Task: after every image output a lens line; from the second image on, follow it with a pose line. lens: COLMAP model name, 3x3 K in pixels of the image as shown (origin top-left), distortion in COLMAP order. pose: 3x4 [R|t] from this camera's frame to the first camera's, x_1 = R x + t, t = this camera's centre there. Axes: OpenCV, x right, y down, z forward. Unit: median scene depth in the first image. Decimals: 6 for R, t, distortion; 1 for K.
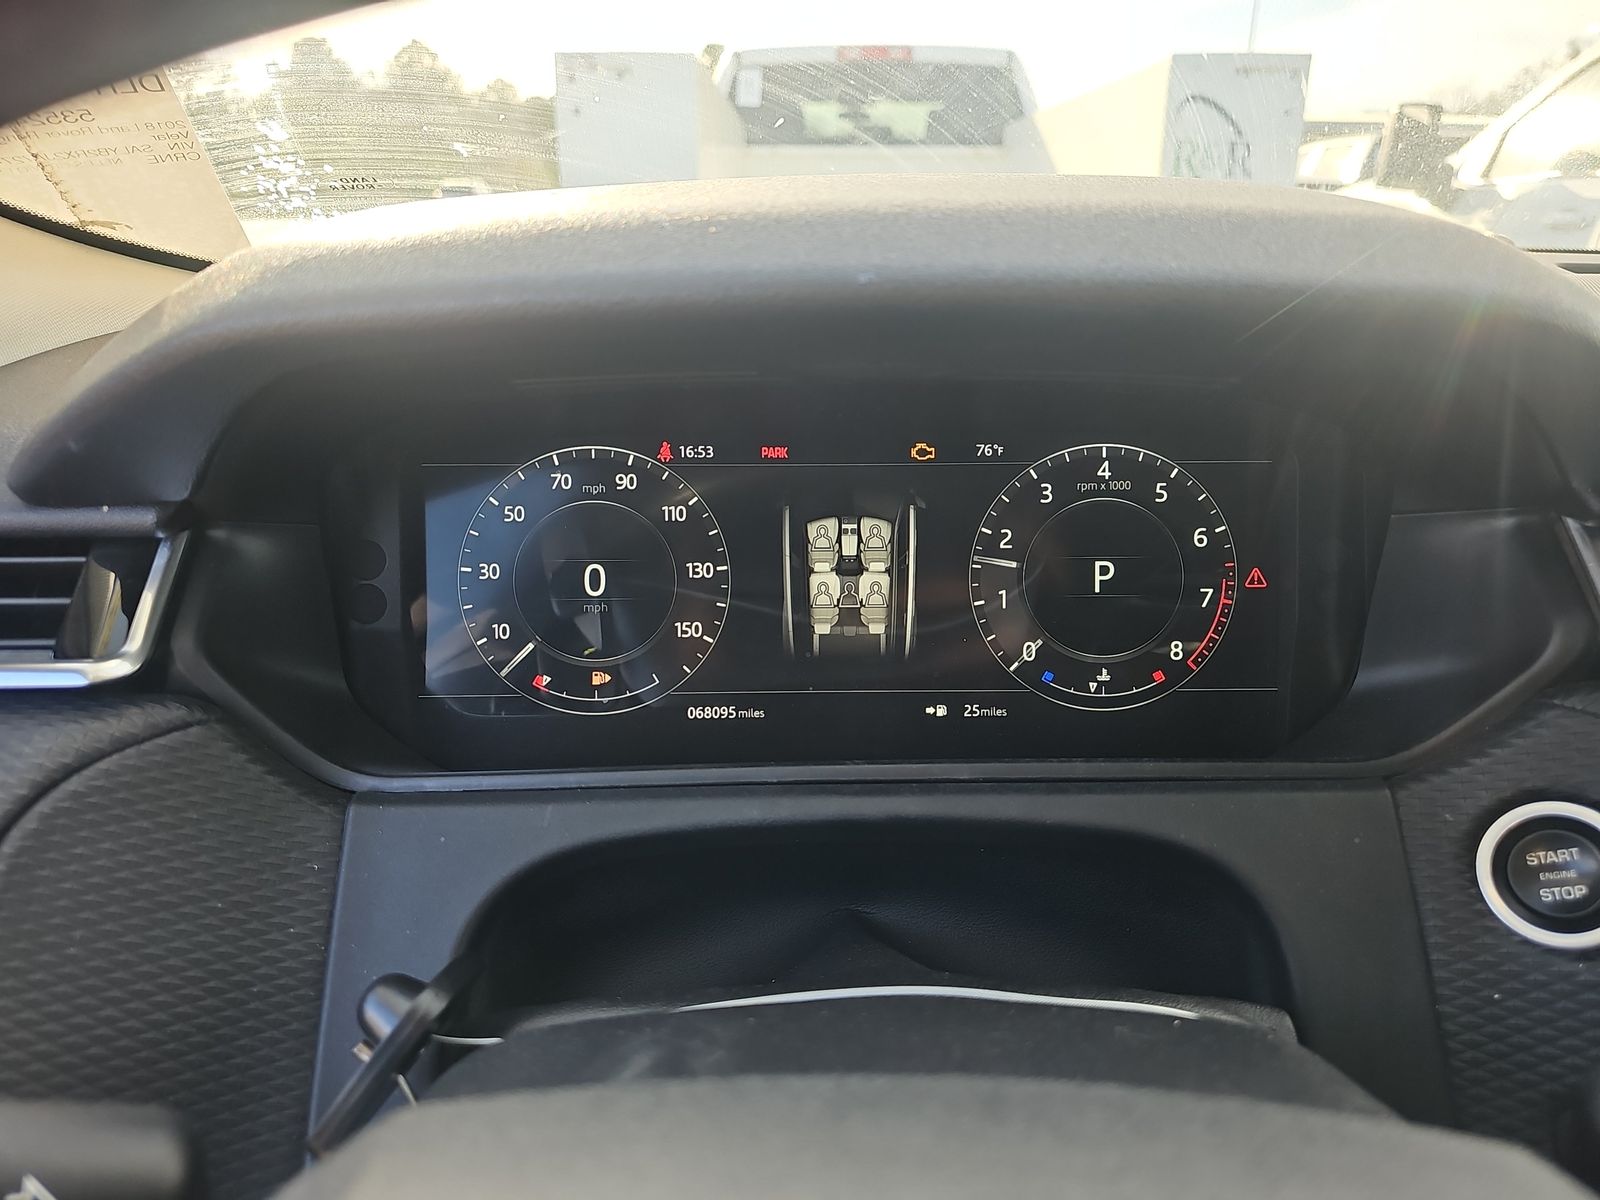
lens RADIAL K [[1068.0, 0, 788.7], [0, 1068.0, 613.9], [0, 0, 1]] dist [0.018984, -0.030070]
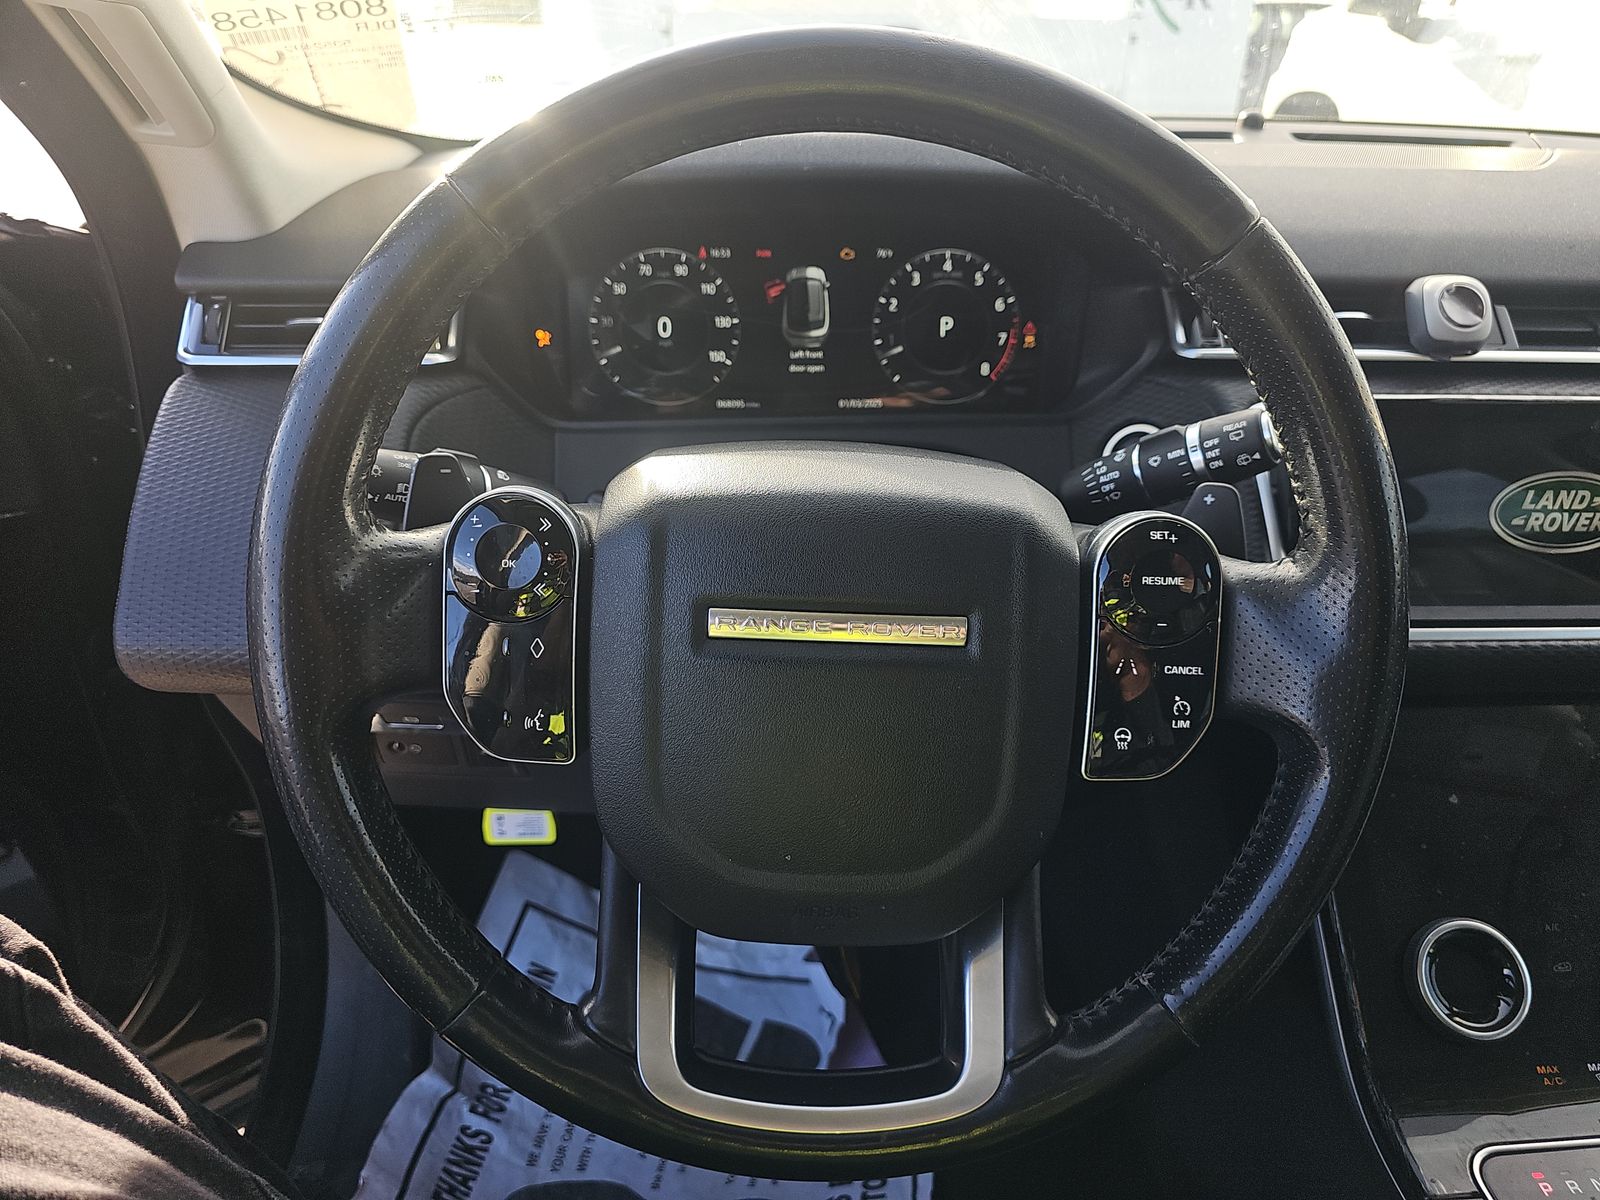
lens RADIAL K [[1068.0, 0, 793.4], [0, 1068.0, 642.2], [0, 0, 1]] dist [0.018984, -0.030070]
pose [[0.999520, -0.006565, 0.030262, -0.022203], [0.001449, 0.986112, 0.166077, 0.191617], [-0.030932, -0.165953, 0.985648, -0.872255]]
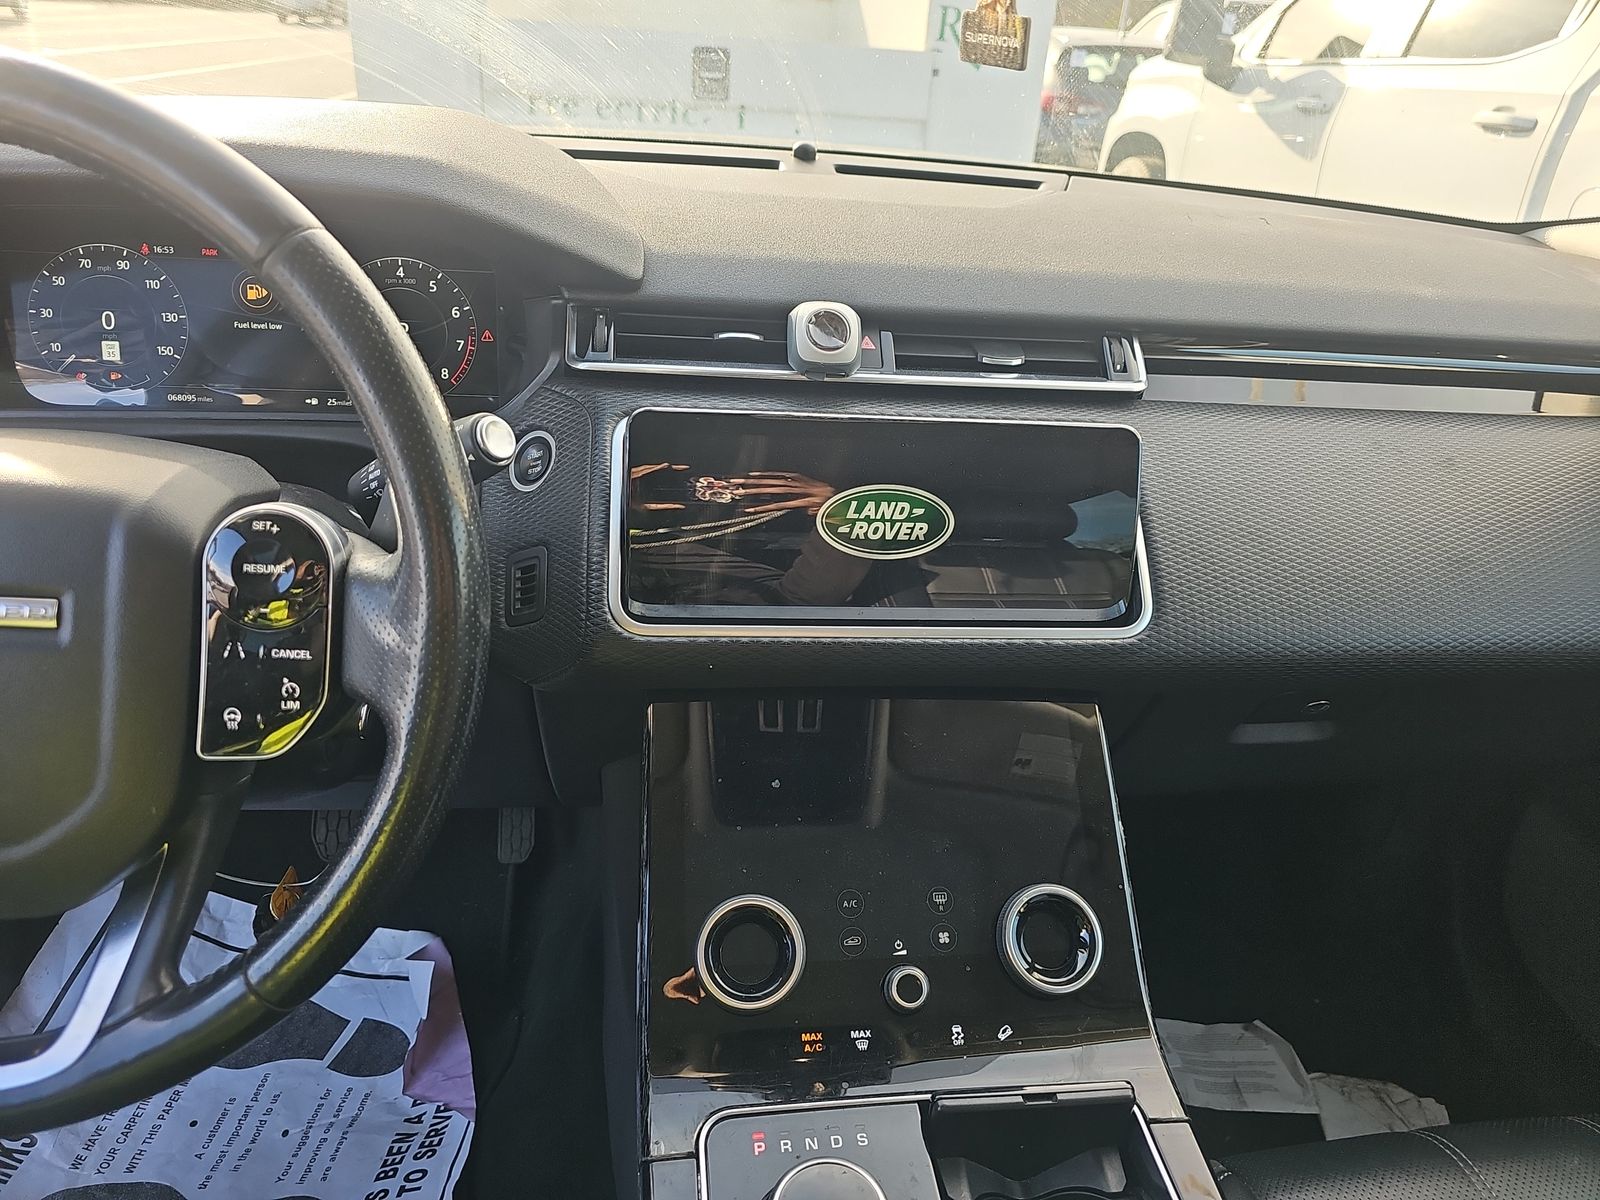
lens RADIAL K [[1068.0, 0, 796.7], [0, 1068.0, 631.2], [0, 0, 1]] dist [0.018984, -0.030070]
pose [[0.992561, 0.009132, 0.121403, 0.762606], [-0.026902, 0.988984, 0.145557, 0.193943], [-0.118736, -0.147741, 0.981873, -1.003845]]
